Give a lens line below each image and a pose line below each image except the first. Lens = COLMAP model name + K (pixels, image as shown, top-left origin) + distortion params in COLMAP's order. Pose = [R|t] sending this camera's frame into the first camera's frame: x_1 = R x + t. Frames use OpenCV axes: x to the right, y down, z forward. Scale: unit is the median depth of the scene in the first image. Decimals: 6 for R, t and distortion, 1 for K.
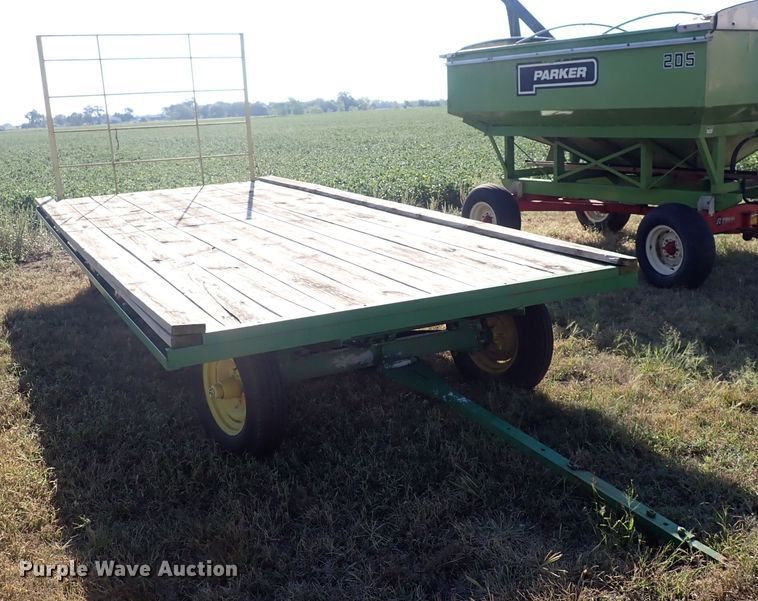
lens RADIAL K [[819.8, 0, 379.0], [0, 819.8, 266.8], [0, 0, 1]] dist [0.003938, -0.000773]
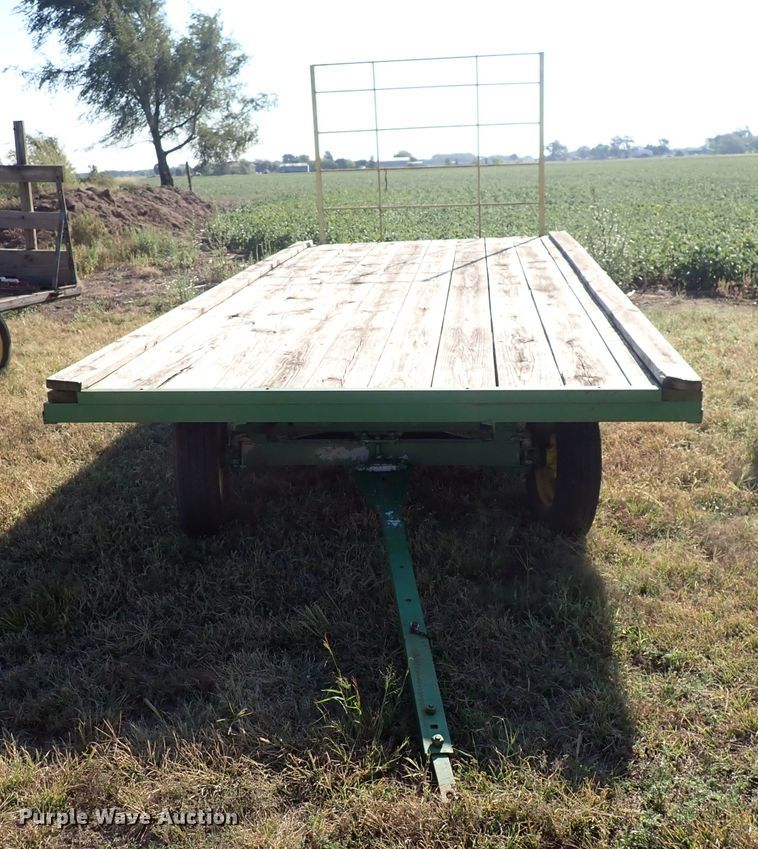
lens RADIAL K [[966.3, 0, 379.0], [0, 966.3, 424.5], [0, 0, 1]] dist [-0.005600, 0.013195]
pose [[0.840345, 0.159427, -0.518077, 0.281157], [-0.108783, 0.985926, 0.126946, -0.026600], [0.531025, -0.050321, 0.845861, 0.091034]]
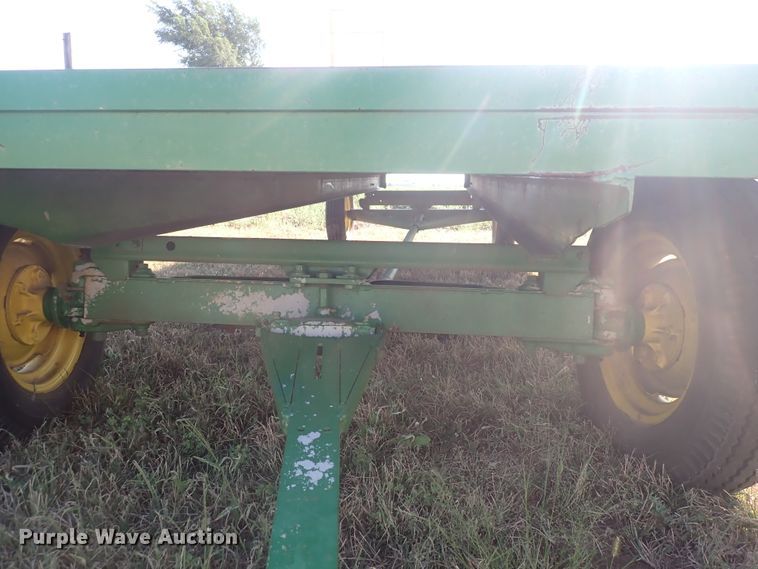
lens RADIAL K [[558.9, 0, 375.2], [0, 558.9, 288.3], [0, 0, 1]] dist [0.004069, -0.004959]
pose [[0.820035, 0.151292, -0.551954, 0.106876], [-0.153180, 0.987261, 0.043032, 0.043426], [0.551433, 0.049261, 0.832763, 0.416804]]
